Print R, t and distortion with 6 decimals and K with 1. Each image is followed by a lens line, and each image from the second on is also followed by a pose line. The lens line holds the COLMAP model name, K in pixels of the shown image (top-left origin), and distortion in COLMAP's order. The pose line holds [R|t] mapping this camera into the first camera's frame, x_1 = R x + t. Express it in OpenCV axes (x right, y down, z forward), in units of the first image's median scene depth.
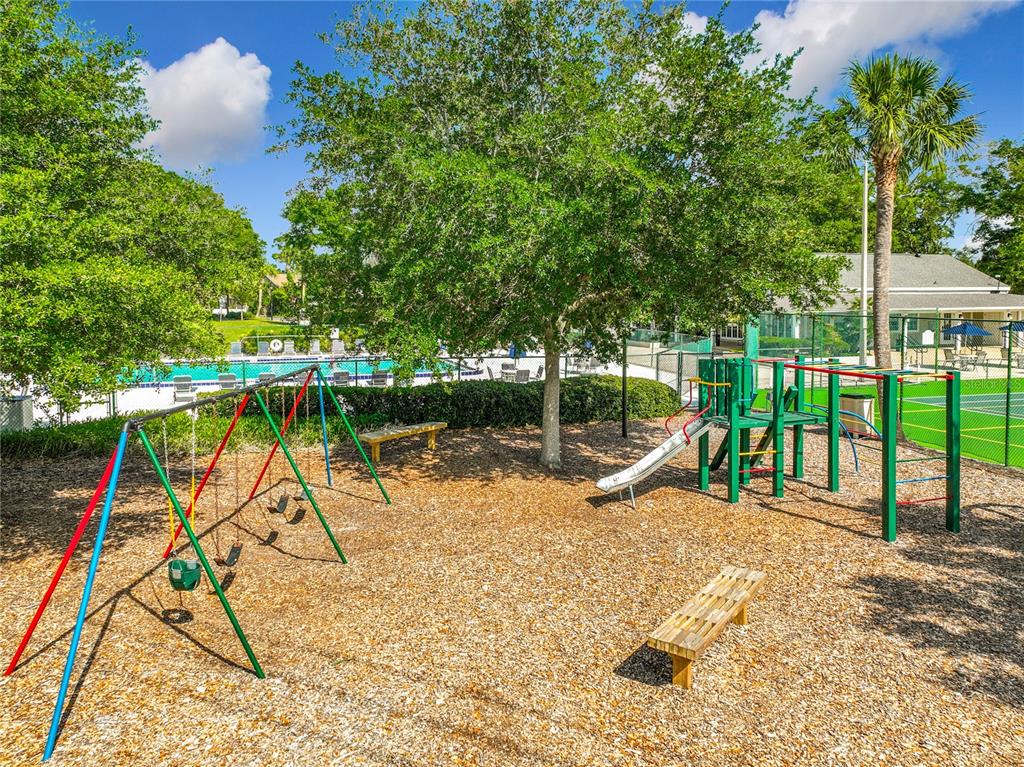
lens RADIAL K [[728.0, 0, 511.6], [0, 728.0, 369.6], [0, 0, 1]] dist [0.010979, 0.006546]
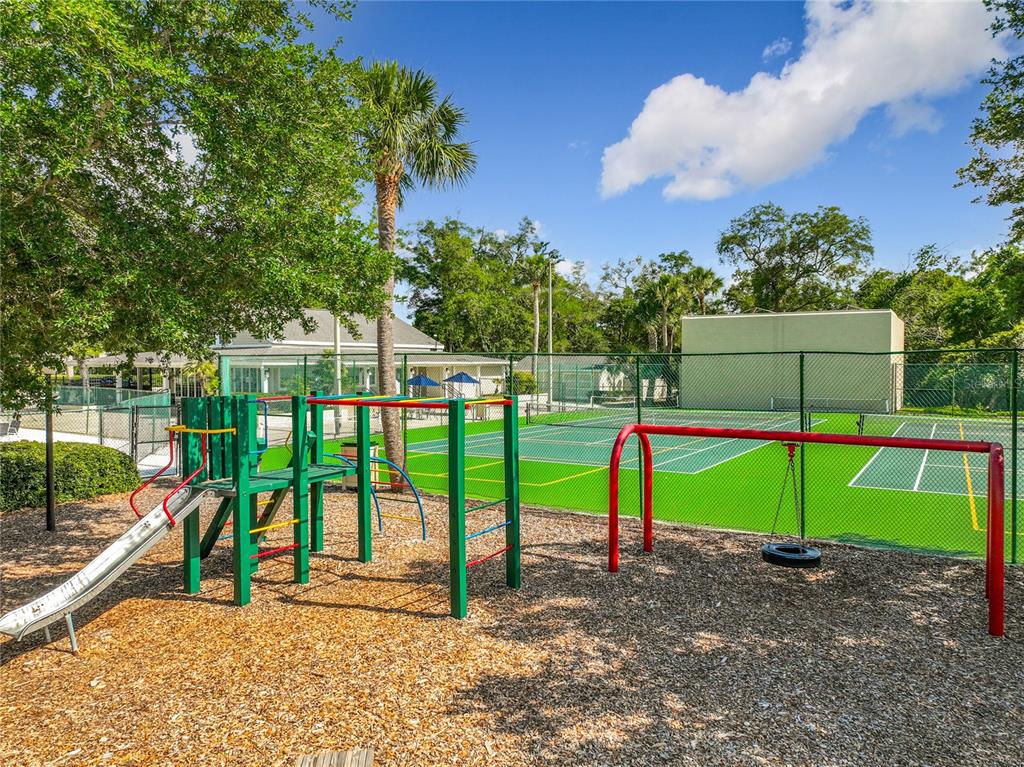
lens RADIAL K [[728.0, 0, 511.6], [0, 728.0, 369.6], [0, 0, 1]] dist [0.010979, 0.006546]
pose [[0.750294, 0.001341, 0.661103, 0.037811], [0.058263, 0.995973, -0.068144, 0.022746], [-0.658532, 0.089646, 0.747194, 0.282514]]
